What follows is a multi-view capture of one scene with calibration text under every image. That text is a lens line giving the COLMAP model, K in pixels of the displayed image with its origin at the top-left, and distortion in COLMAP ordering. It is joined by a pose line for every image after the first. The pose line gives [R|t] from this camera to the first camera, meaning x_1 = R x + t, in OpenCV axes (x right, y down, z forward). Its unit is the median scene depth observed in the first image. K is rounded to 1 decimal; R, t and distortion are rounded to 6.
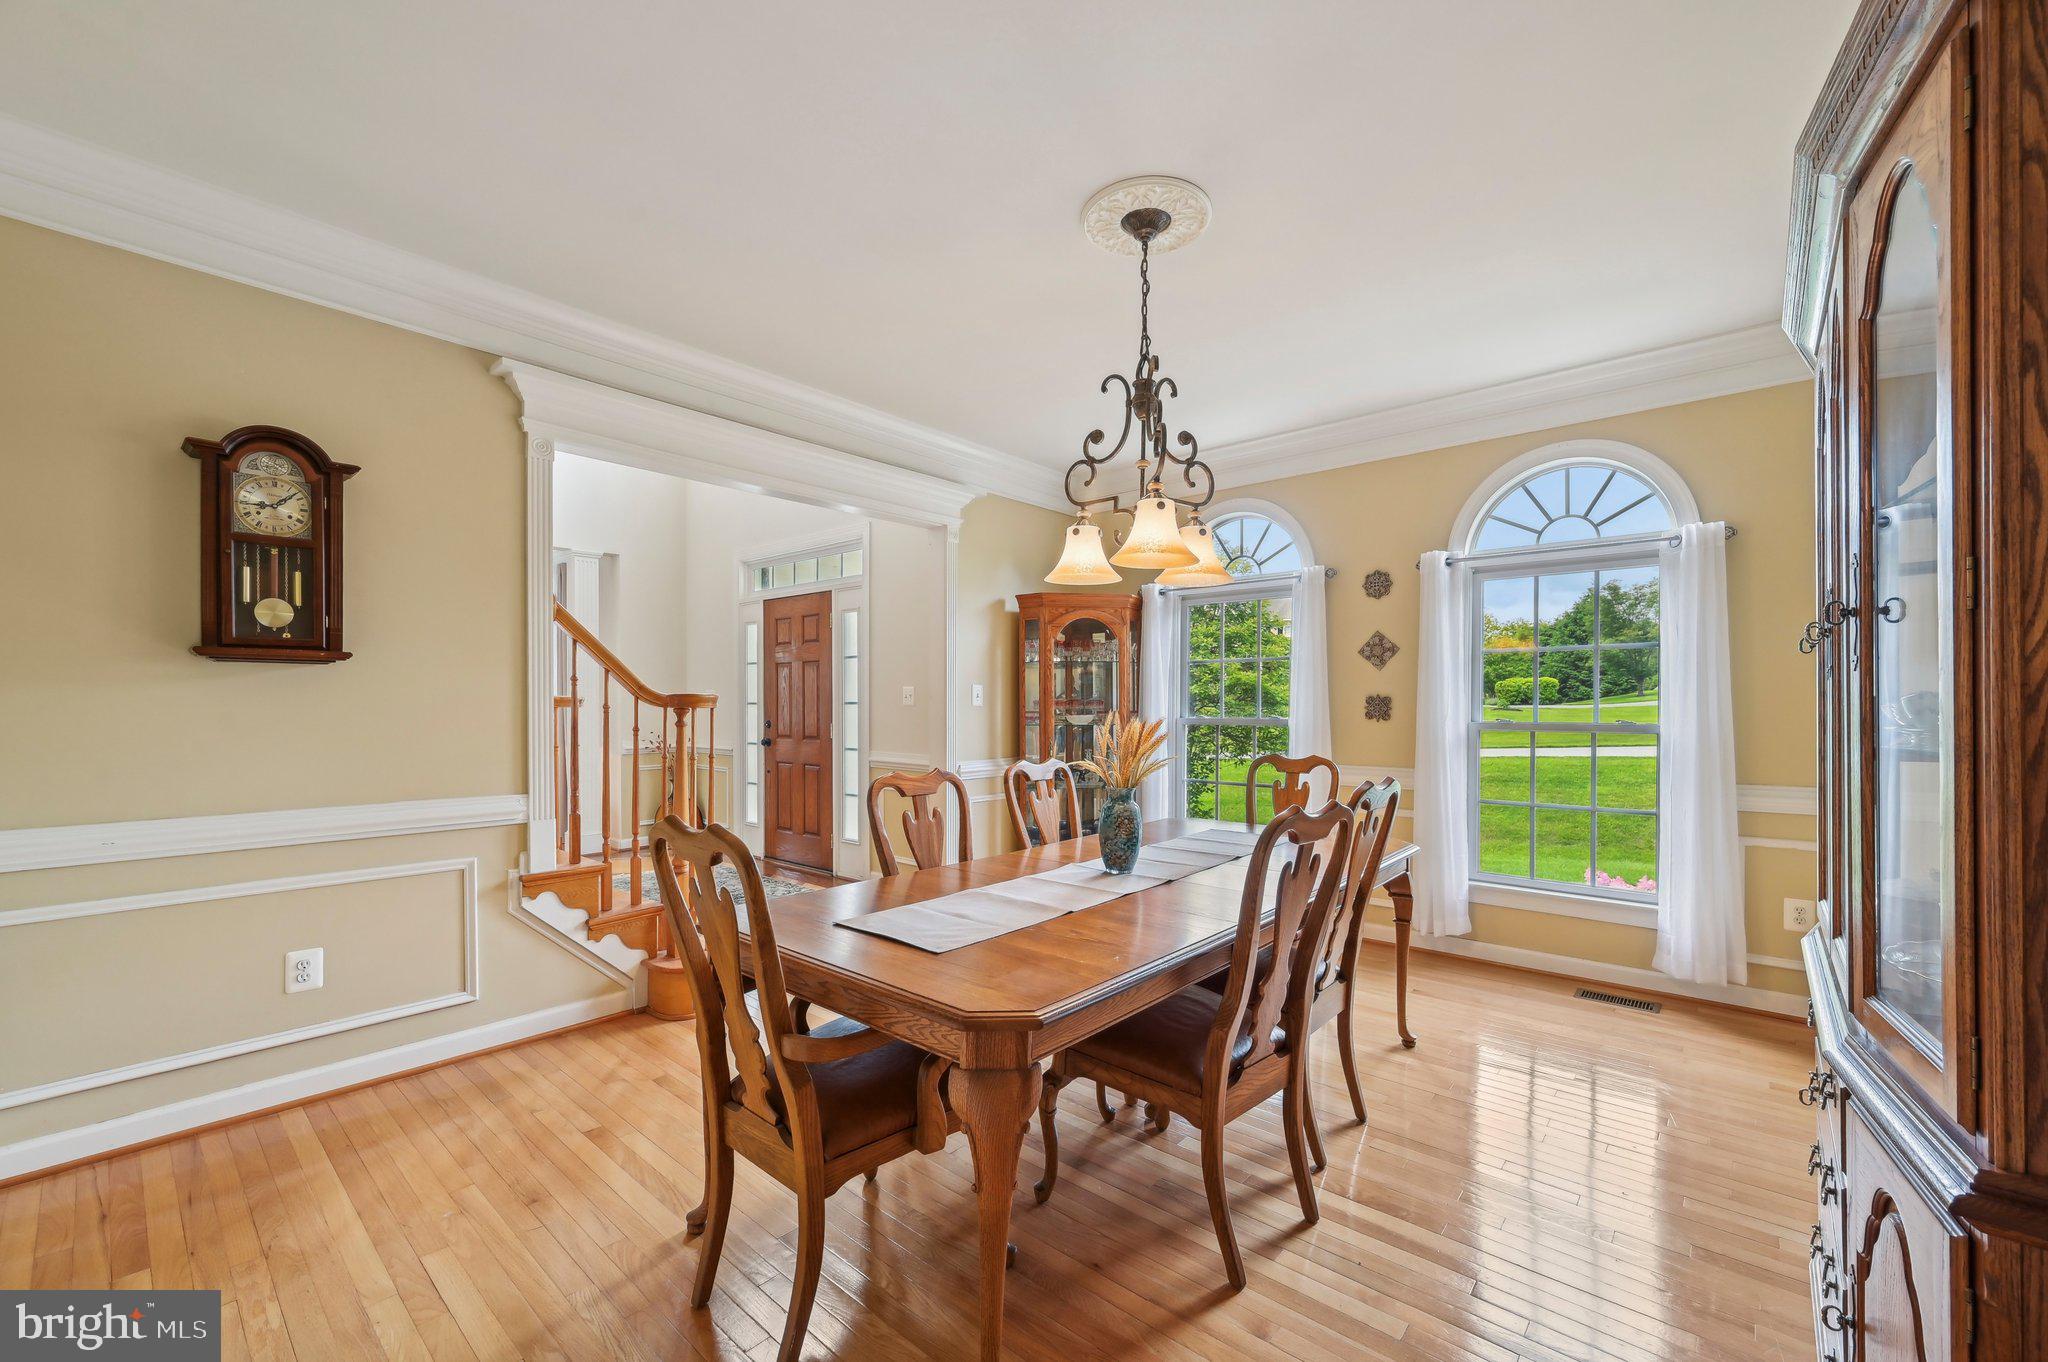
lens RADIAL K [[816.7, 0, 1027.0], [0, 816.7, 687.3], [0, 0, 1]] dist [0.001100, 0.000680]
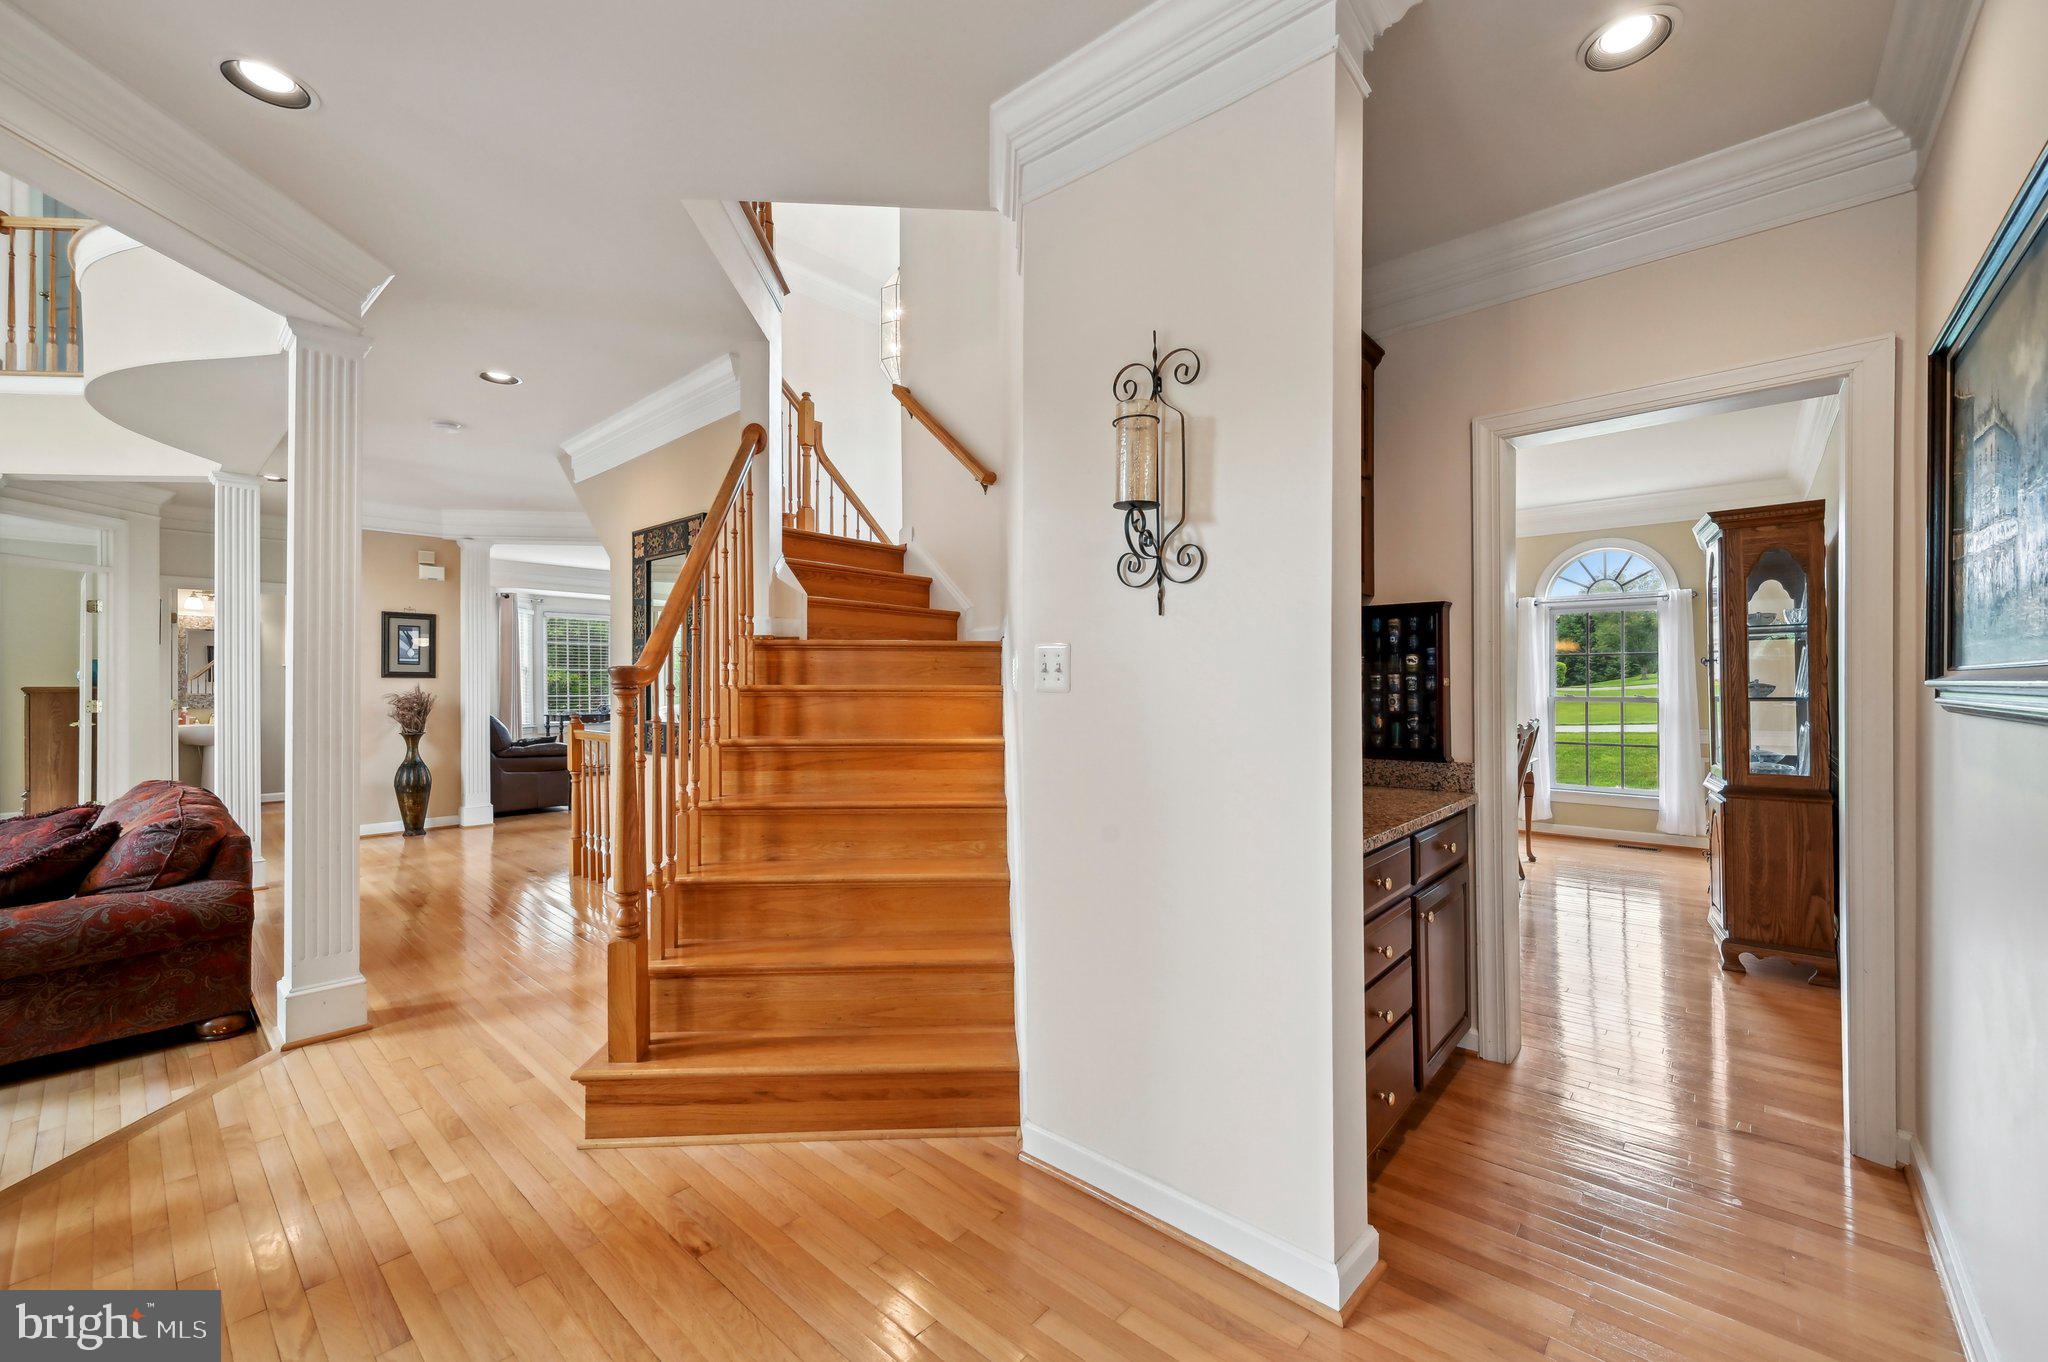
lens RADIAL K [[816.7, 0, 1027.4], [0, 816.7, 682.5], [0, 0, 1]] dist [0.001100, 0.000680]
pose [[0.999883, -0.014951, -0.003203, -0.675711], [0.014965, 0.999879, 0.004228, -0.014162], [0.003139, -0.004275, 0.999986, -0.890406]]
